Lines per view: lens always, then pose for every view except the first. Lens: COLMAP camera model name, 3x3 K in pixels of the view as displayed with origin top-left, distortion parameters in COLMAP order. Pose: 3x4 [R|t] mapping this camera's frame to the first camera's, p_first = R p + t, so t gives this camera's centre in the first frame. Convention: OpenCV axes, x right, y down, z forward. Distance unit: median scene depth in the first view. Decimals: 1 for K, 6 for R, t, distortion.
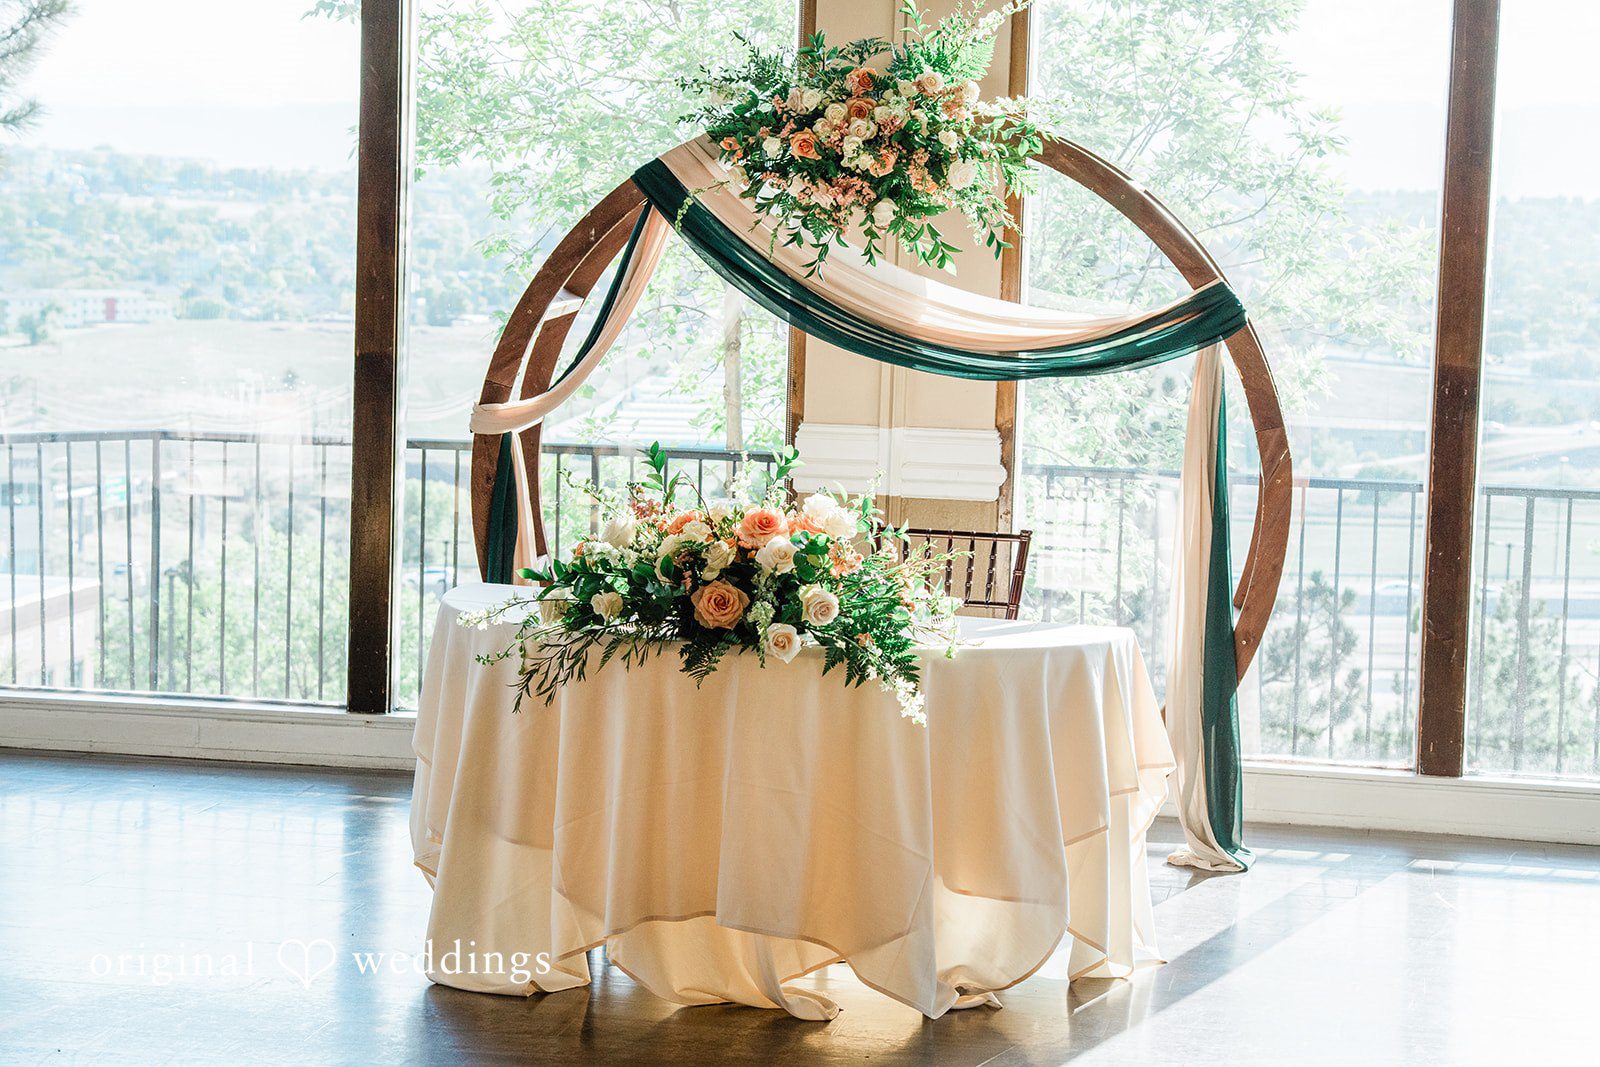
lens RADIAL K [[3686.9, 0, 800.0], [0, 3686.9, 533.5], [0, 0, 1]] dist [0.065025, 0.509700]
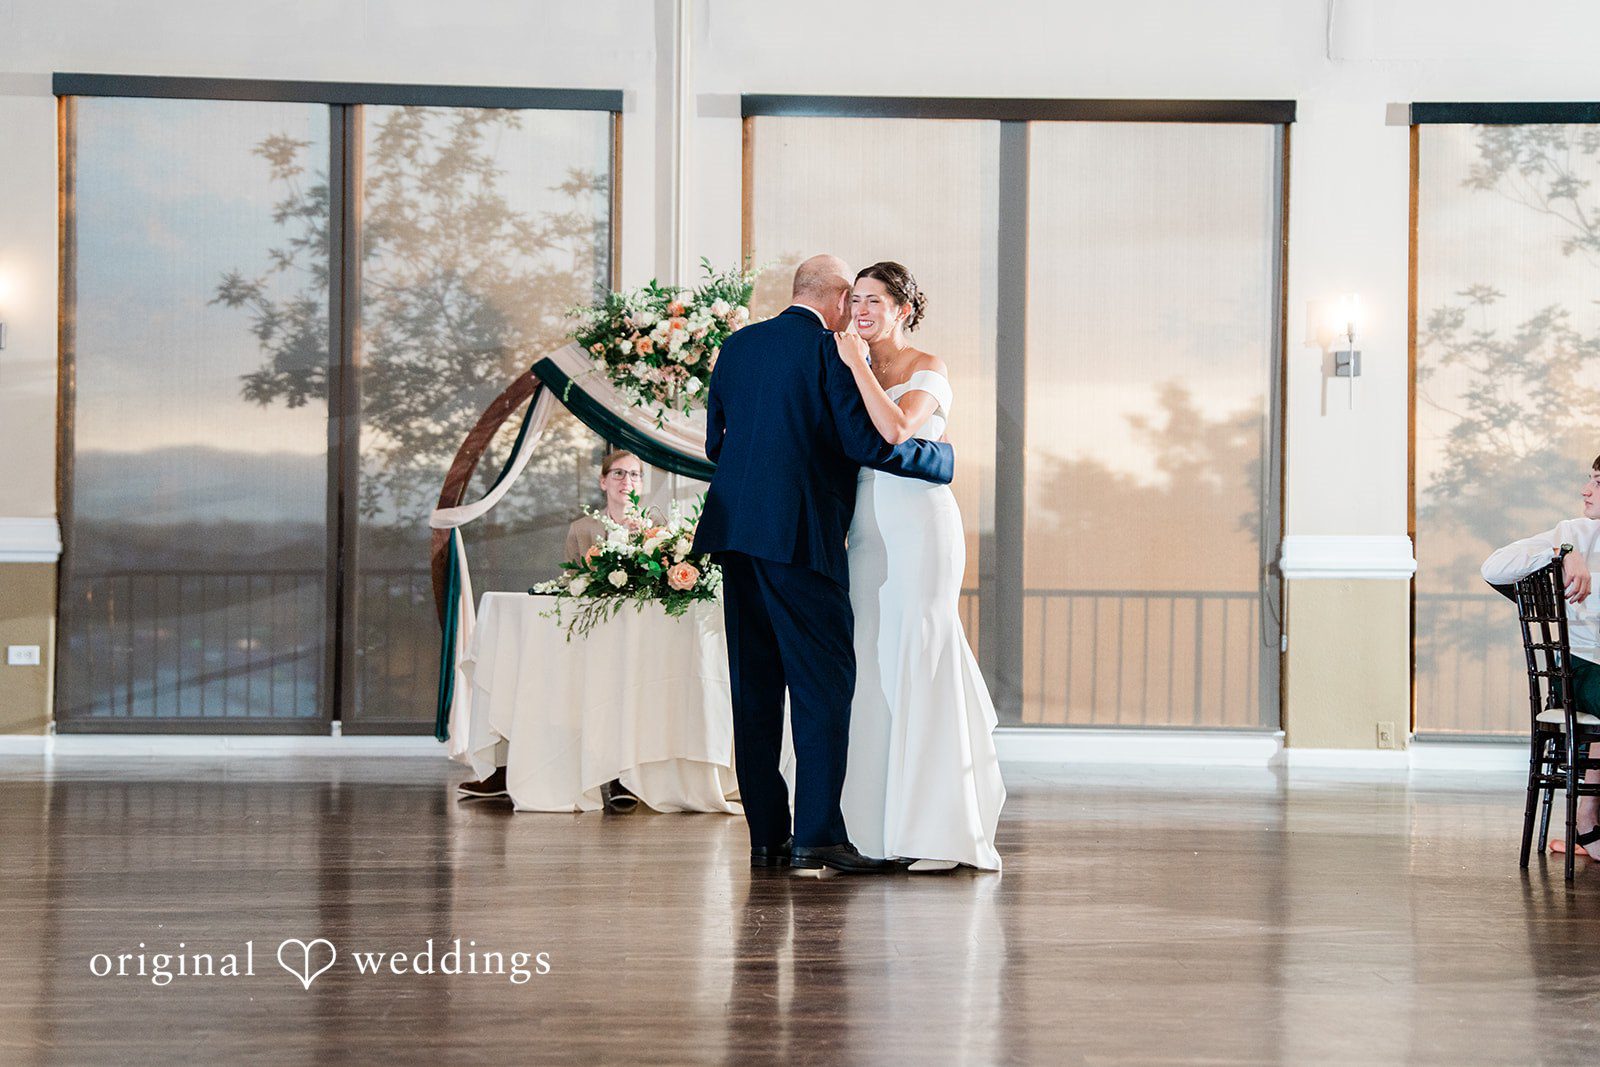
lens RADIAL K [[2733.6, 0, 800.0], [0, 2733.6, 533.5], [0, 0, 1]] dist [0.246252, -0.036439]
pose [[0.983155, -0.023452, 0.181263, -0.156933], [0.038310, 0.996146, -0.078907, 0.080418], [-0.178714, 0.084522, 0.980264, -0.223730]]
